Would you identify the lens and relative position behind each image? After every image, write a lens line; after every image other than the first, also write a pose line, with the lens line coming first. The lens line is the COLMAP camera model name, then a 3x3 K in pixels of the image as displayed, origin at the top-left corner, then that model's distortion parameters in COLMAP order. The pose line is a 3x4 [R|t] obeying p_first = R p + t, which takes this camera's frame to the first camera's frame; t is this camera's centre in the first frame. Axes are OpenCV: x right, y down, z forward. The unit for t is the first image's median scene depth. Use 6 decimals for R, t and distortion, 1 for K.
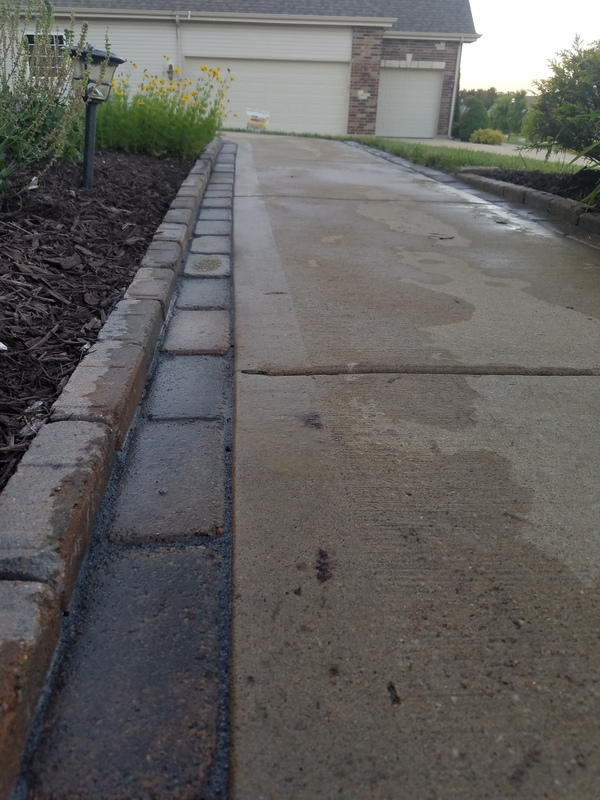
lens RADIAL K [[610.2, 0, 300.0], [0, 610.2, 400.0], [0, 0, 1]] dist [0.192235, -0.300849]
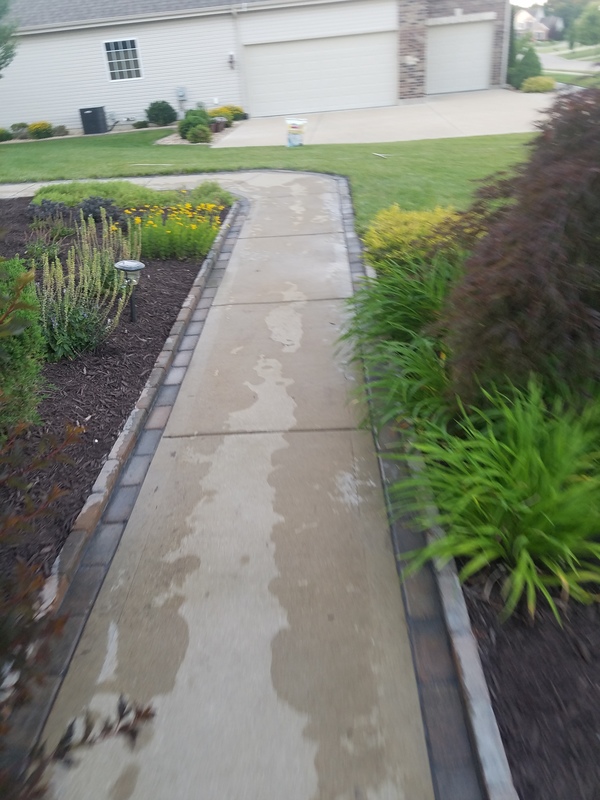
lens RADIAL K [[602.6, 0, 296.8], [0, 602.6, 374.2], [0, 0, 1]] dist [0.157072, -0.114294]
pose [[0.987293, -0.045104, -0.152377, 0.590365], [0.052725, 0.997533, 0.046344, -0.256329], [0.149911, -0.053789, 0.987235, -1.120384]]
